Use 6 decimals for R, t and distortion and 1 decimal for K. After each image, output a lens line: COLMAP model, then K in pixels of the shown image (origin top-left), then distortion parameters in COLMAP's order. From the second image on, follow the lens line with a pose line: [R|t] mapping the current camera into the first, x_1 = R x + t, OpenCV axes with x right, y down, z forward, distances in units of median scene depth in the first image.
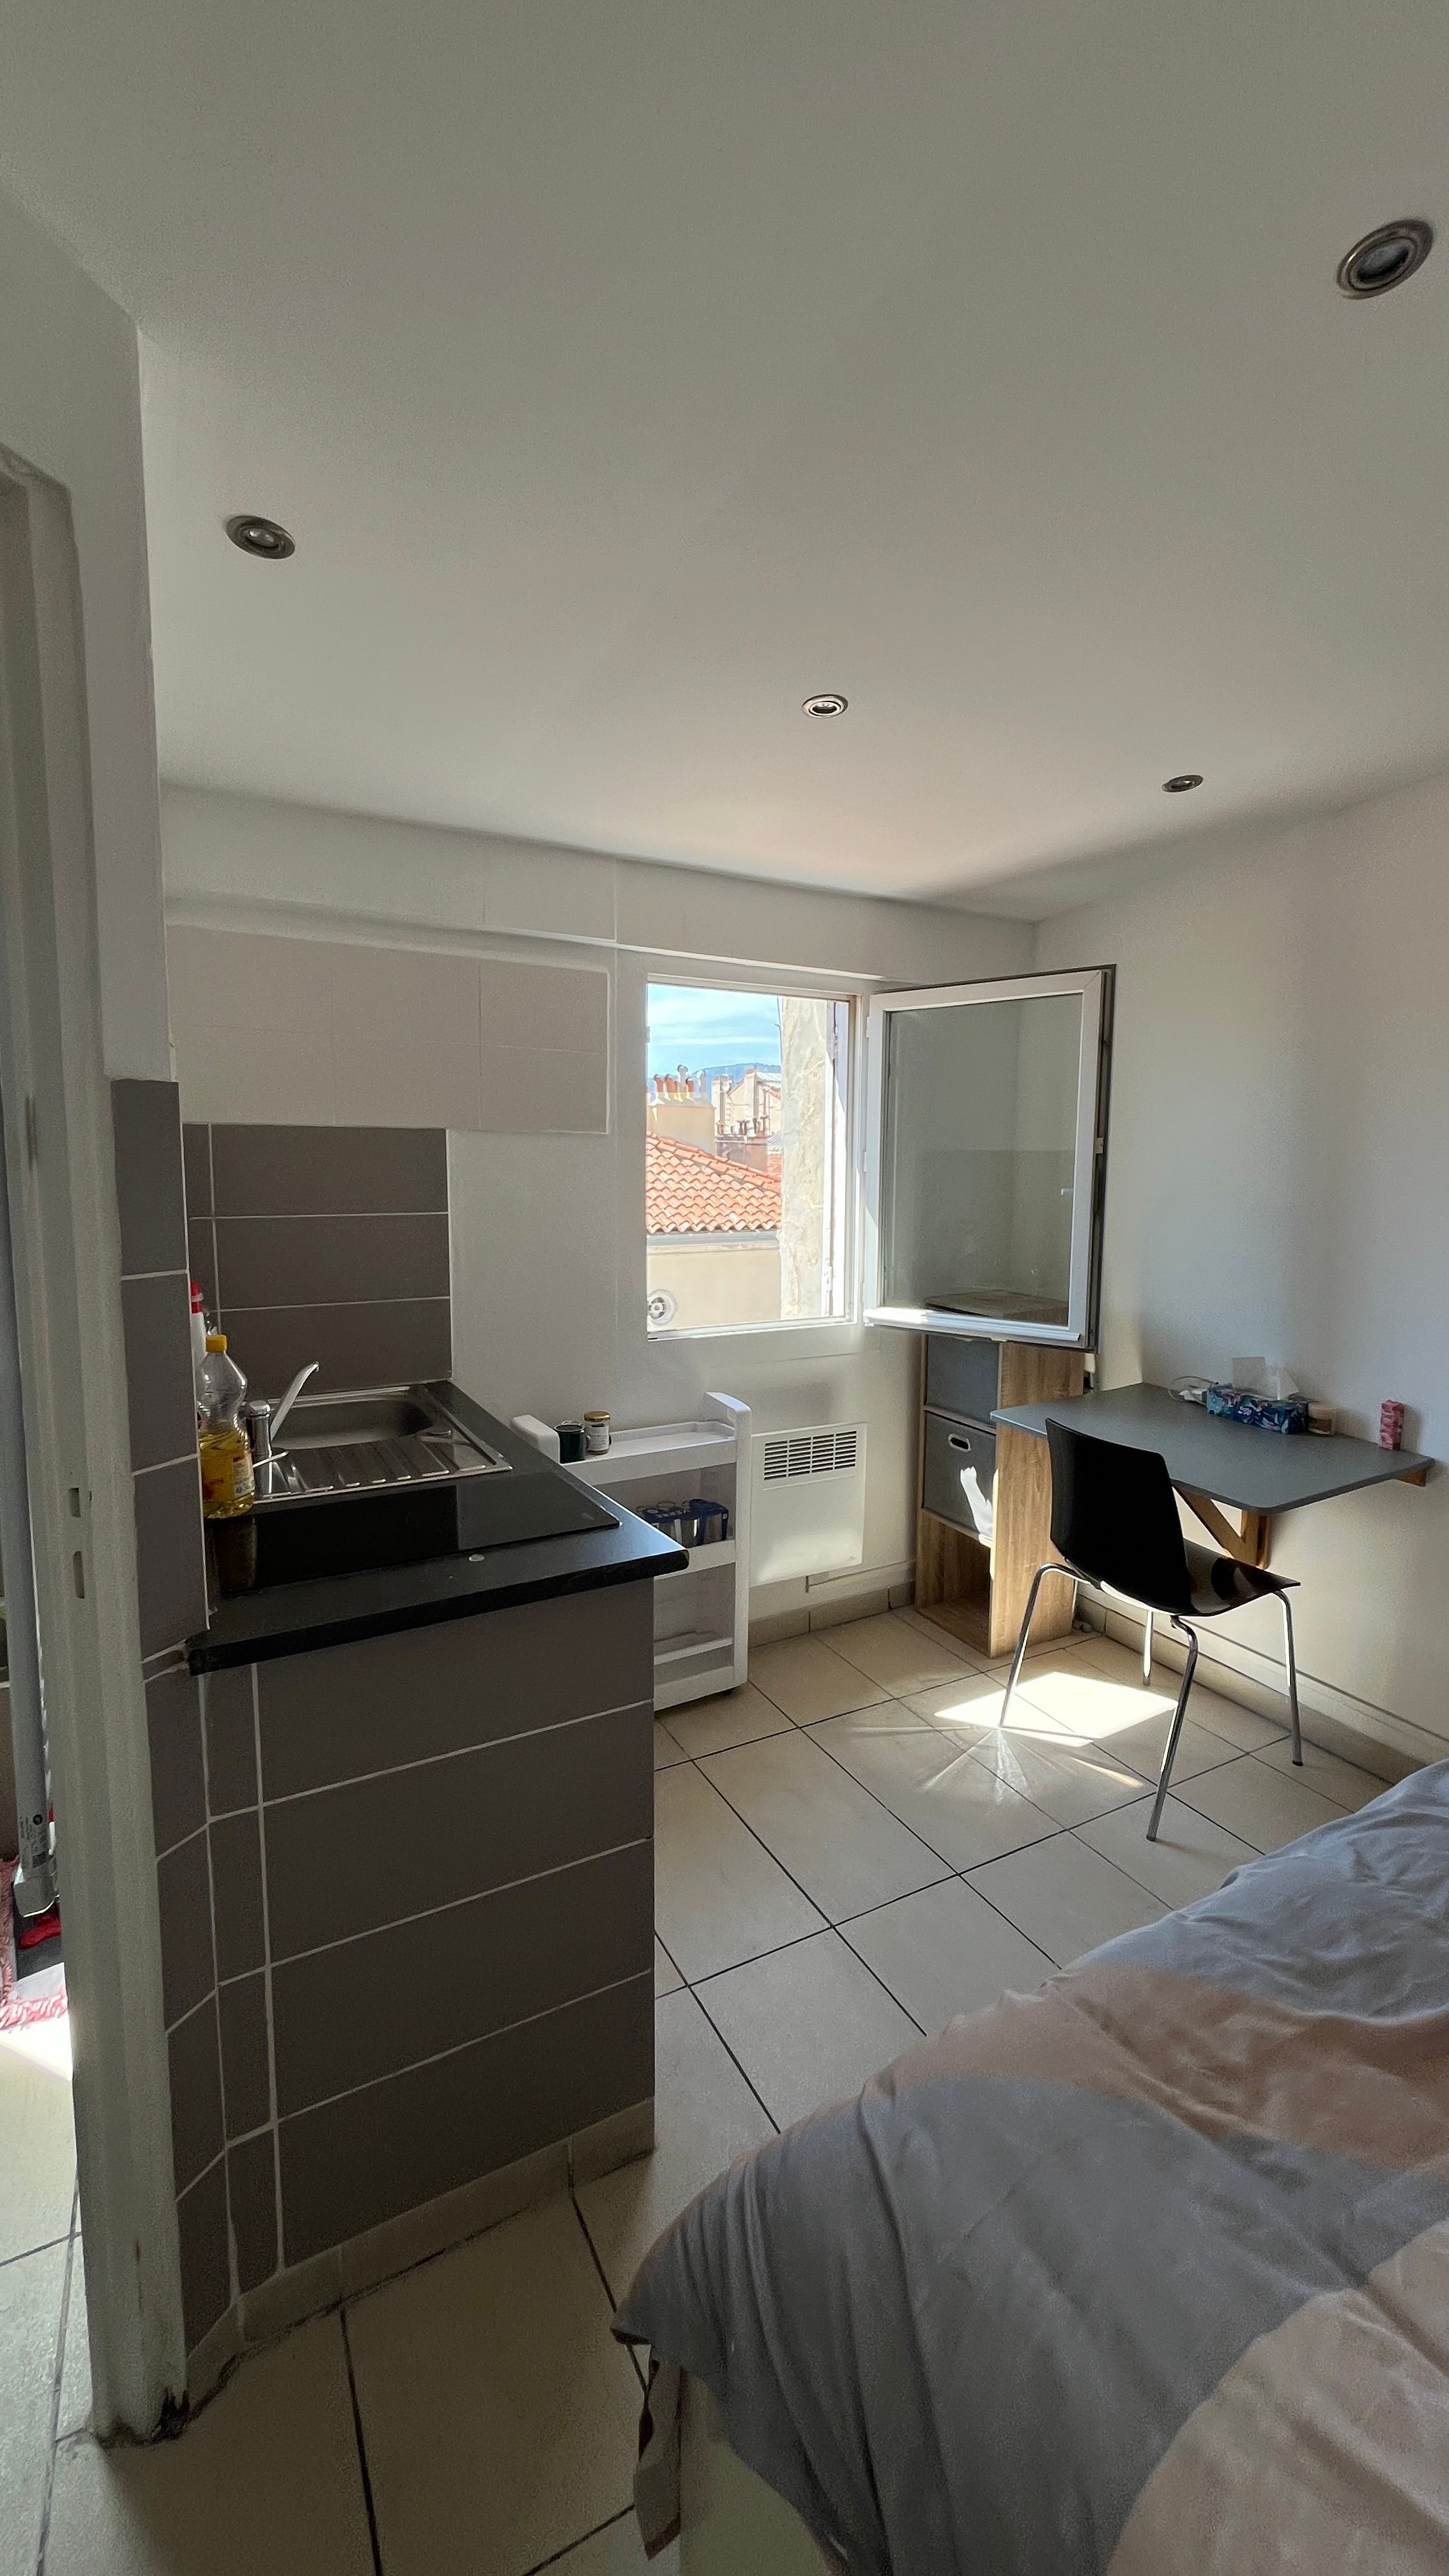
lens RADIAL K [[1031.6, 0, 741.4], [0, 1031.6, 1272.1], [0, 0, 1]] dist [-0.002017, 0.000610]
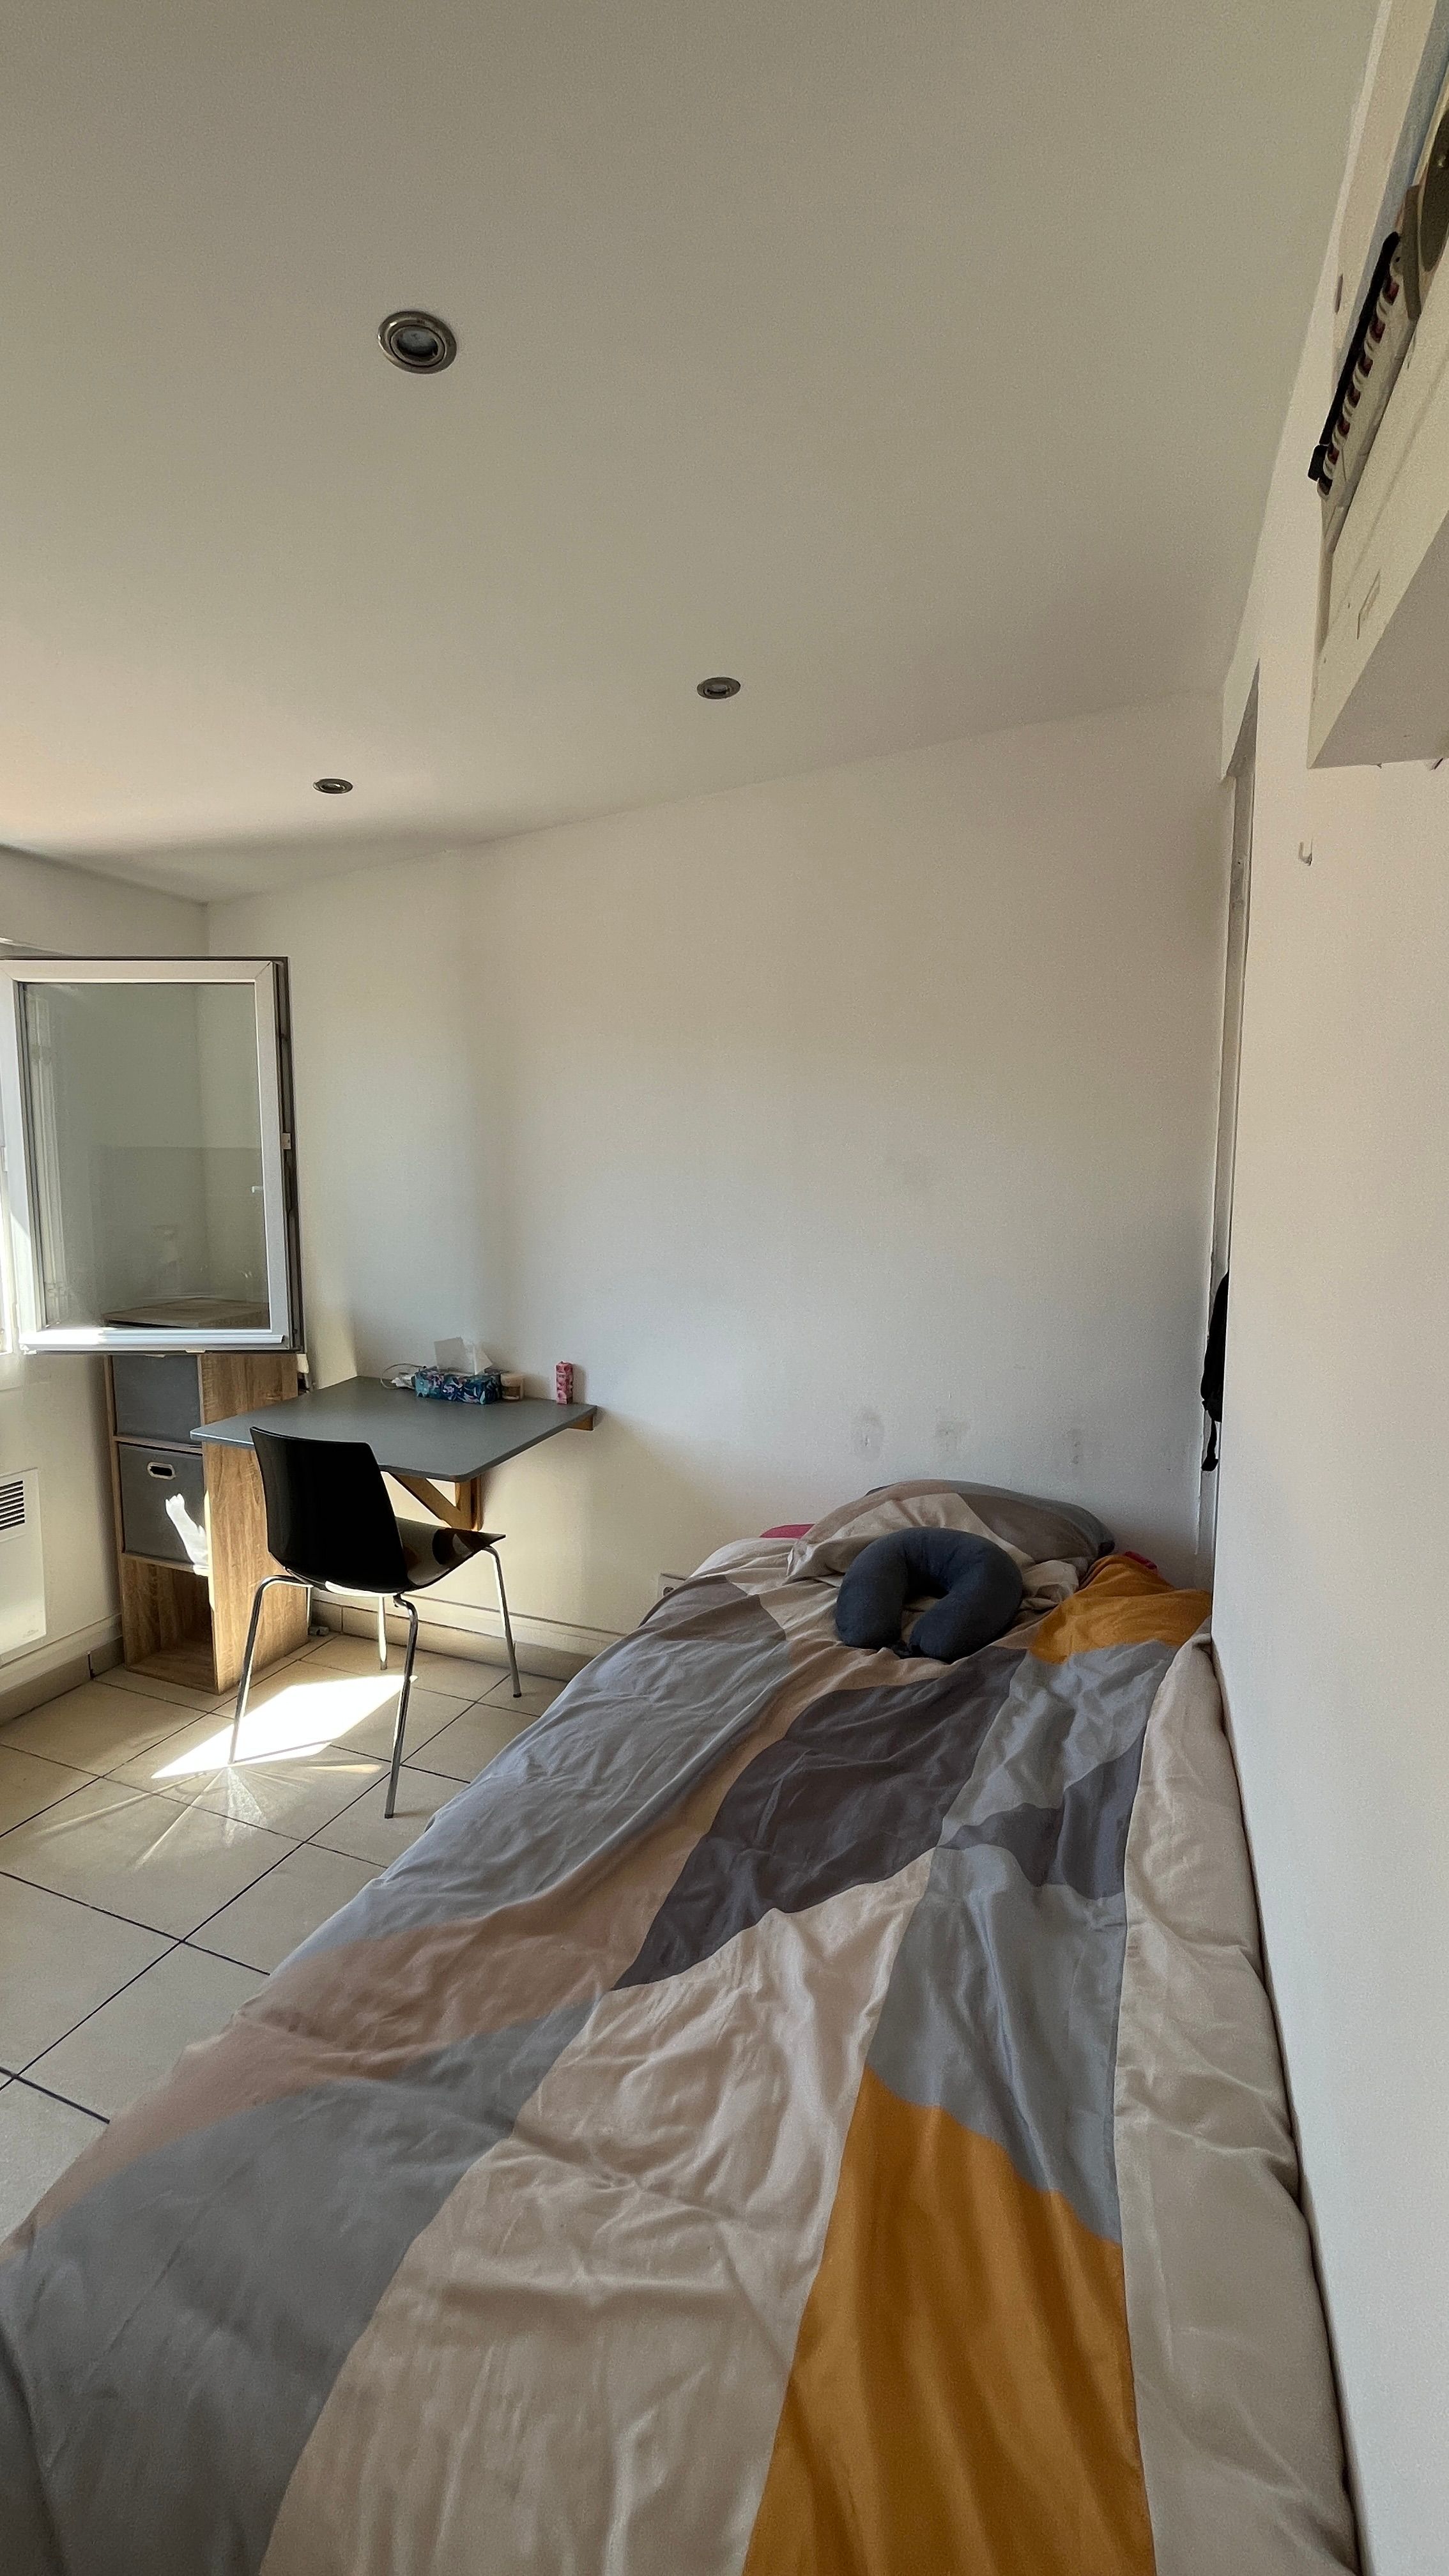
lens RADIAL K [[1031.6, 0, 729.6], [0, 1031.6, 1273.3], [0, 0, 1]] dist [-0.002017, 0.000610]
pose [[0.767445, -0.075374, 0.636668, 0.039915], [0.073664, 0.996855, 0.029220, 0.004789], [-0.636868, 0.024475, 0.770584, -0.019268]]
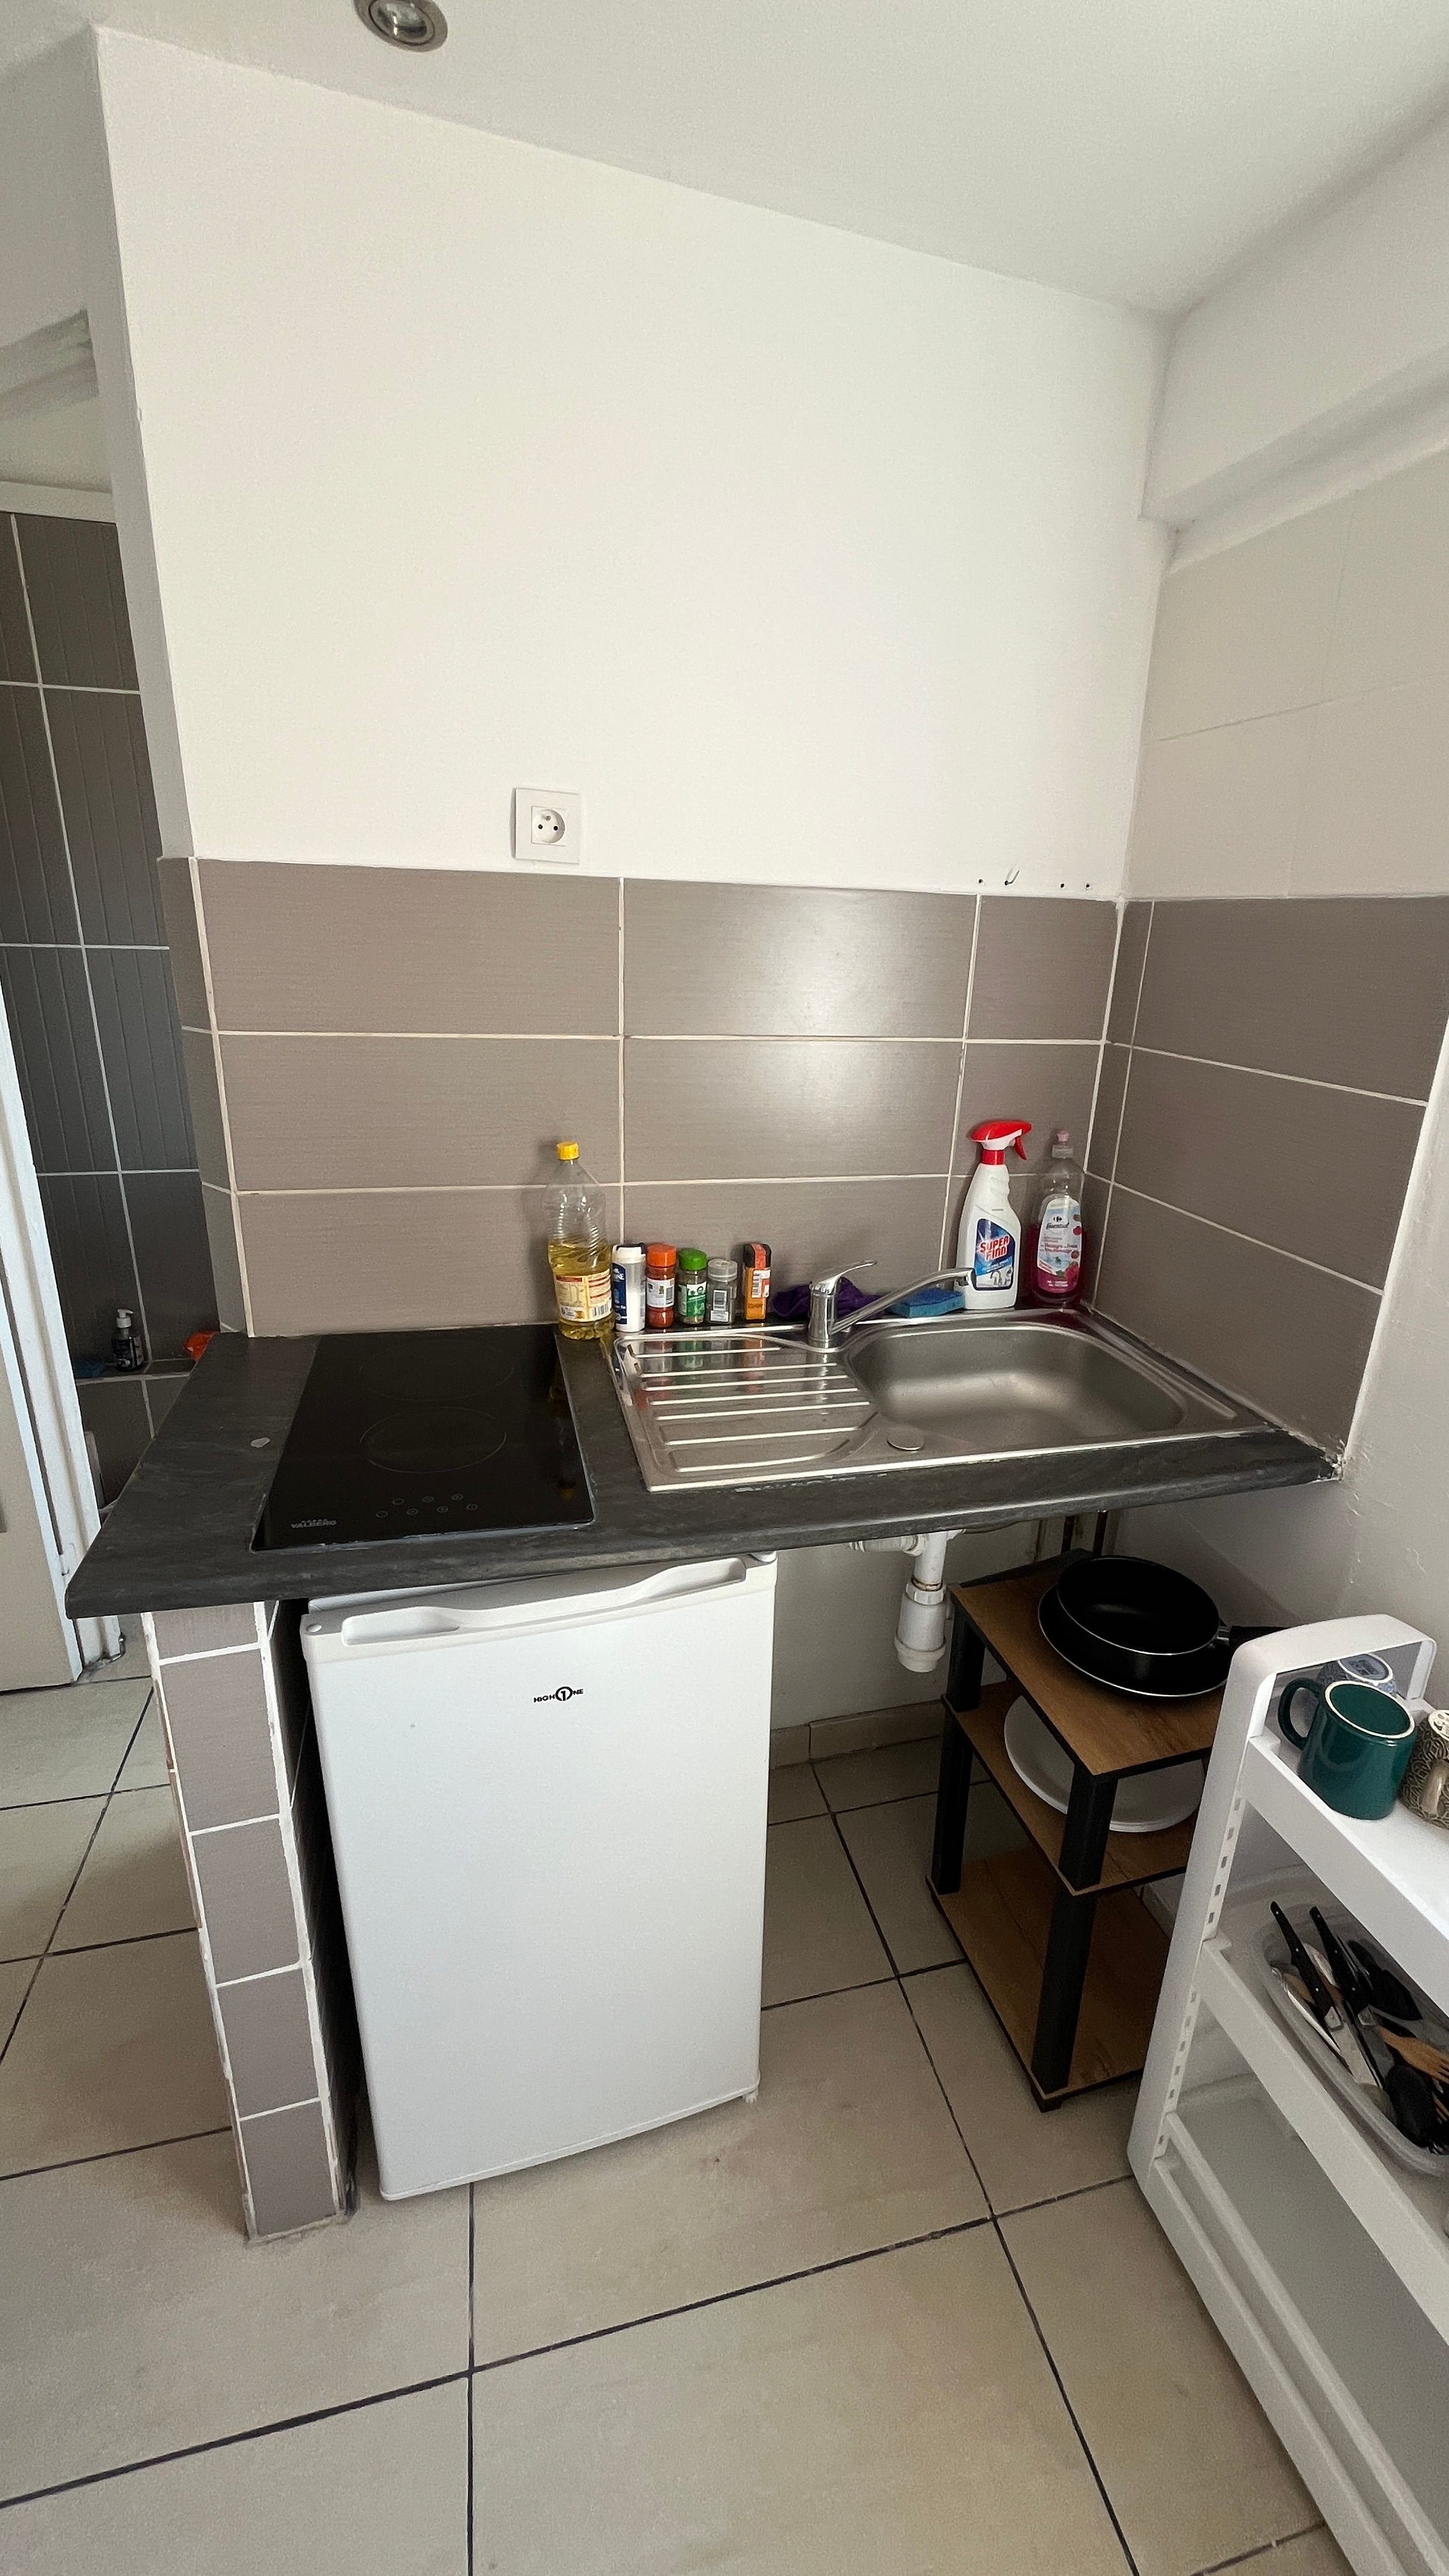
lens RADIAL K [[1031.6, 0, 733.6], [0, 1031.6, 1288.4], [0, 0, 1]] dist [-0.002017, 0.000610]
pose [[-0.252946, 0.301184, -0.919405, 0.204062], [-0.142239, 0.928406, 0.343265, -0.090820], [0.956967, 0.217603, -0.191996, 0.828856]]
